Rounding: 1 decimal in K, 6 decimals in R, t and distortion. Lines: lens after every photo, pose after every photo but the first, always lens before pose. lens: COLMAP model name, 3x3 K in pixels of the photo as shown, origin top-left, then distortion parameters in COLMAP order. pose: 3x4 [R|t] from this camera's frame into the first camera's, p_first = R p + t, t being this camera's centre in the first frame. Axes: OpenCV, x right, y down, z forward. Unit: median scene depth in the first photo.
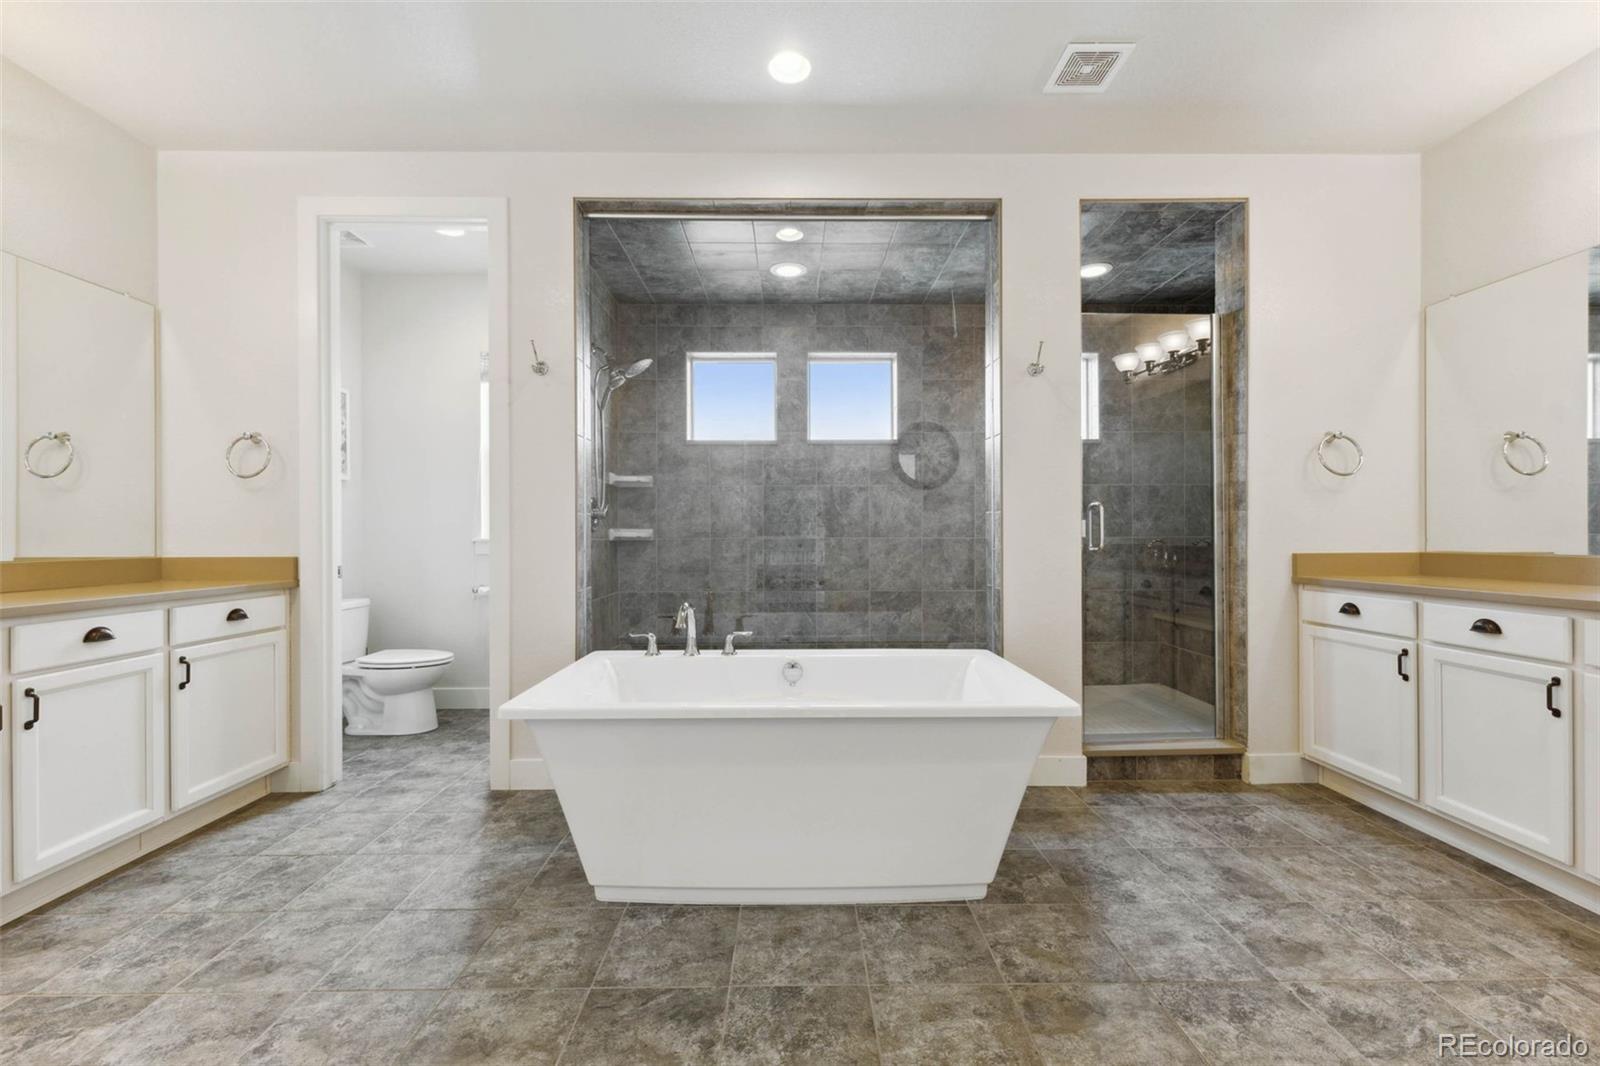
lens RADIAL K [[652.8, 0, 792.5], [0, 652.8, 536.4], [0, 0, 1]] dist [0.002355, 0.000198]
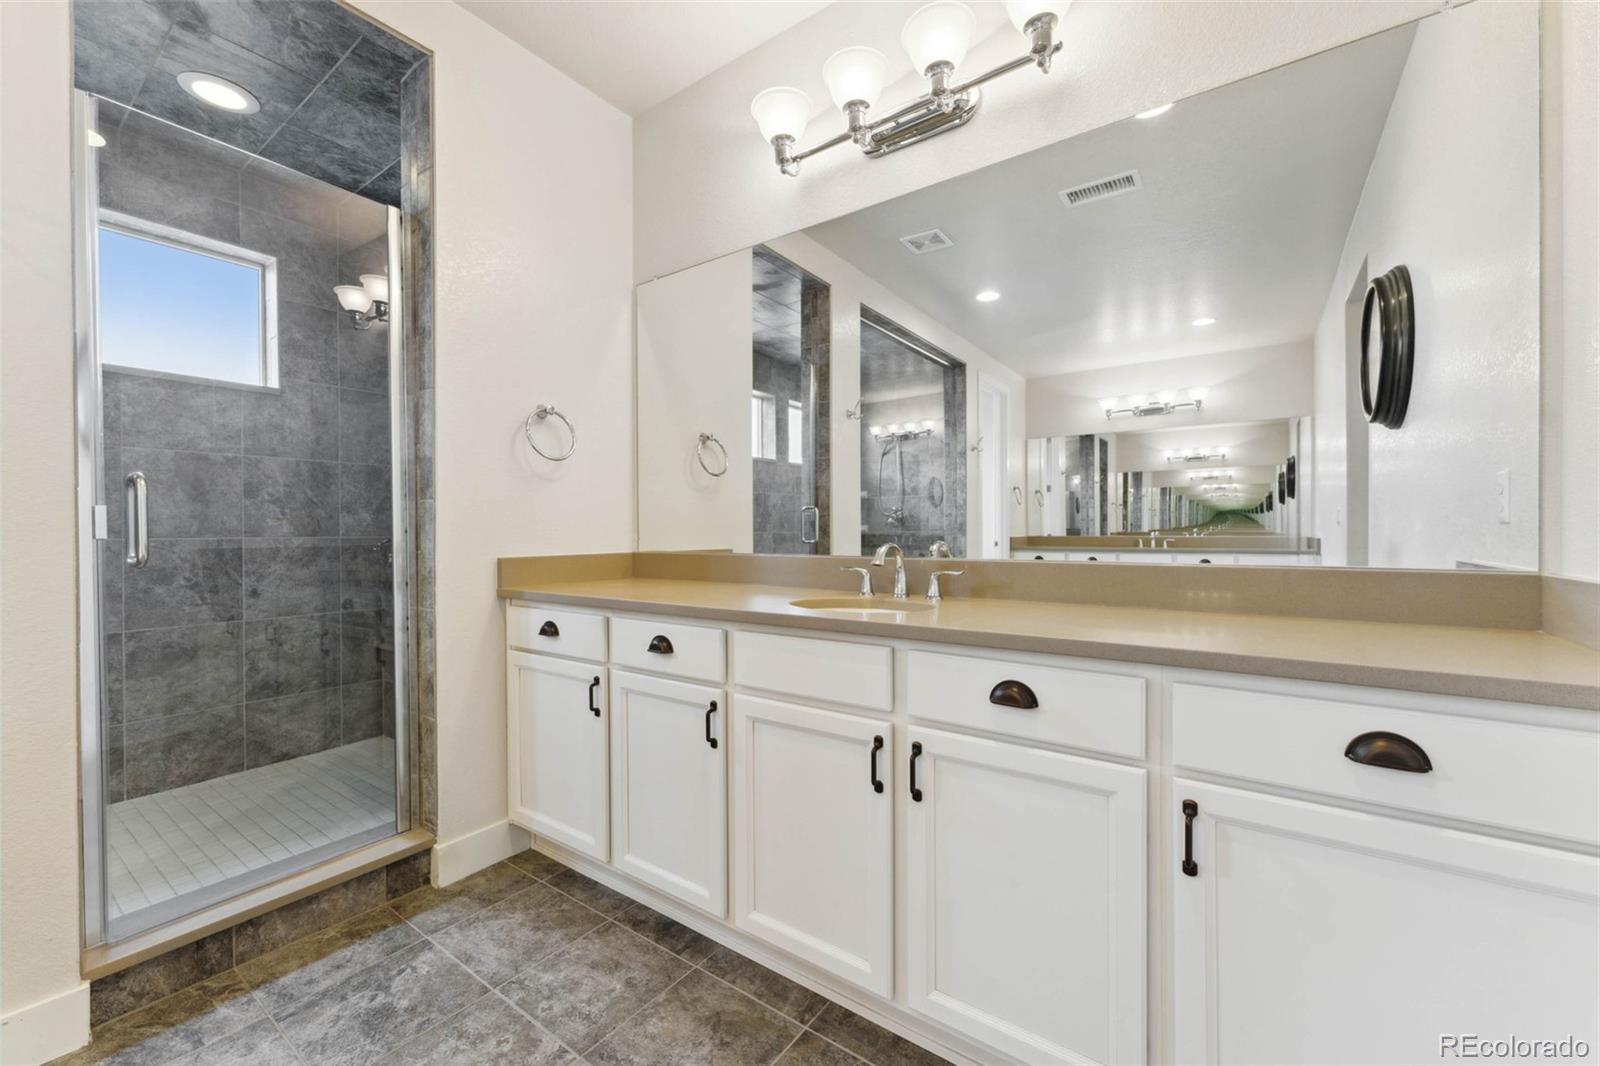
lens RADIAL K [[652.8, 0, 800.7], [0, 652.8, 535.8], [0, 0, 1]] dist [0.002355, 0.000198]
pose [[0.594641, -0.003524, 0.803984, 0.366871], [0.002783, 0.999993, 0.002324, -0.000791], [-0.803987, 0.000855, 0.594647, 0.269078]]
